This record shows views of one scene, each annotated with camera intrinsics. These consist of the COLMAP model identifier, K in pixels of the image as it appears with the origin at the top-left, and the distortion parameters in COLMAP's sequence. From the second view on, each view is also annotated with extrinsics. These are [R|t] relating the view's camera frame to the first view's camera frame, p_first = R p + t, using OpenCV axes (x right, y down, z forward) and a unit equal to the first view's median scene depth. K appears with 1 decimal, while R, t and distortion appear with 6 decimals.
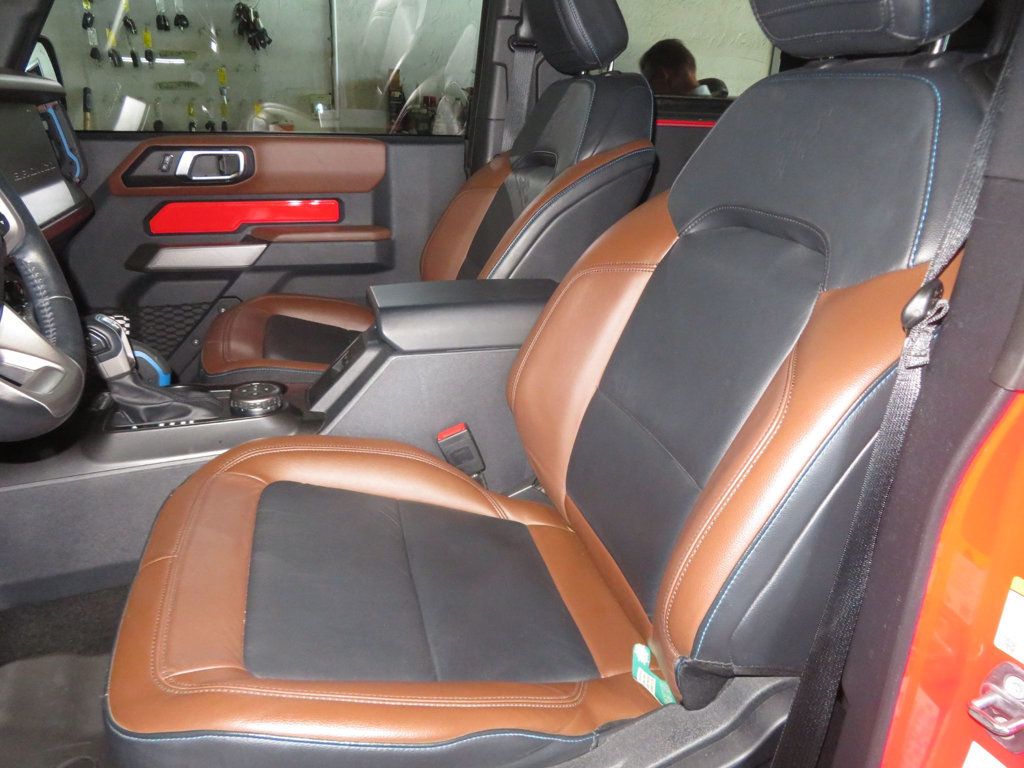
lens RADIAL K [[739.6, 0, 516.1], [0, 739.6, 383.6], [0, 0, 1]] dist [-0.005620, 0.010530]
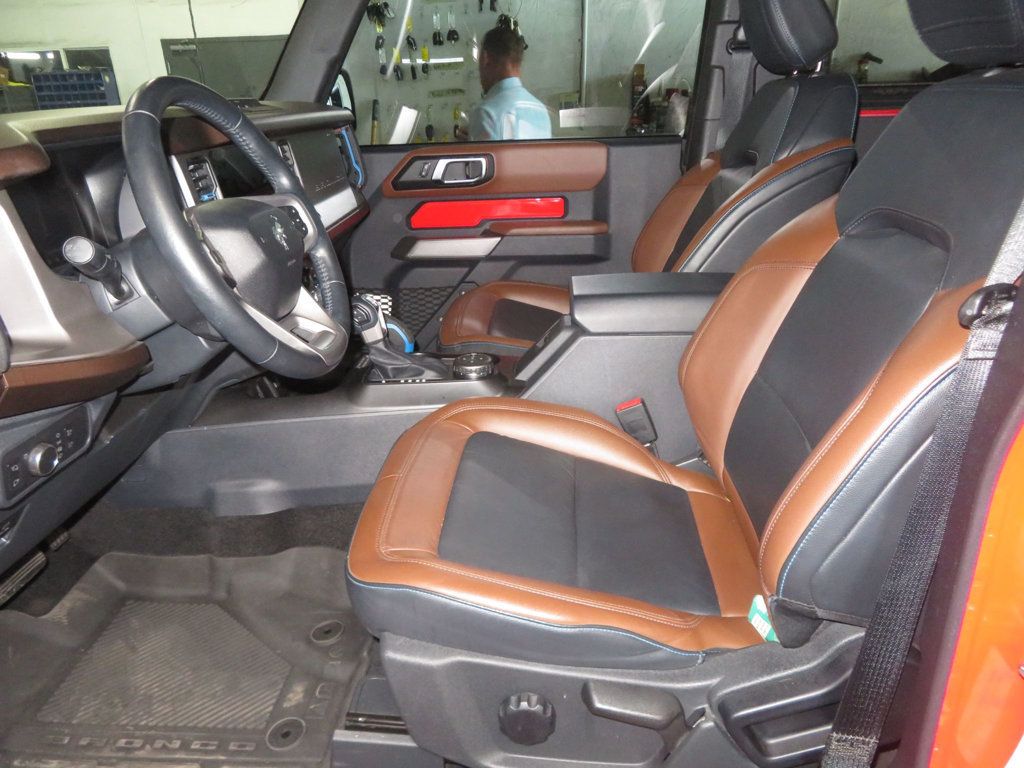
lens RADIAL K [[739.6, 0, 513.3], [0, 739.6, 385.4], [0, 0, 1]] dist [-0.005620, 0.010530]
pose [[0.945031, 0.066149, -0.320220, 0.075738], [-0.059979, 0.997775, 0.029104, 0.008823], [0.321433, -0.008298, 0.946896, -0.103716]]
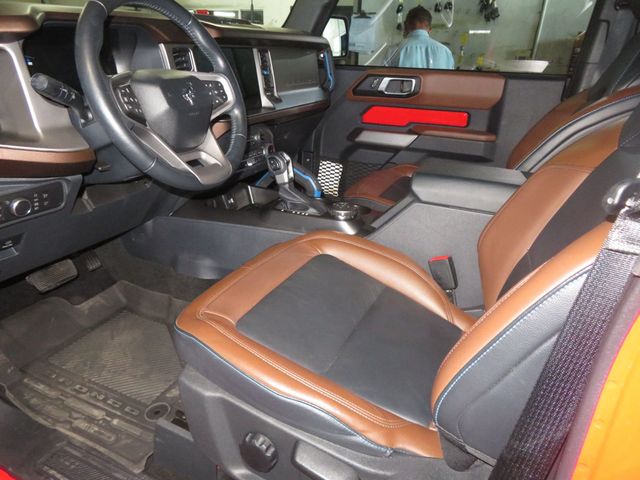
lens RADIAL K [[462.2, 0, 319.2], [0, 462.2, 243.4], [0, 0, 1]] dist [-0.005620, 0.010530]
pose [[0.765279, 0.248820, -0.593664, 0.198772], [-0.239047, 0.966171, 0.096797, 0.001049], [0.597666, 0.067837, 0.798870, 0.050434]]
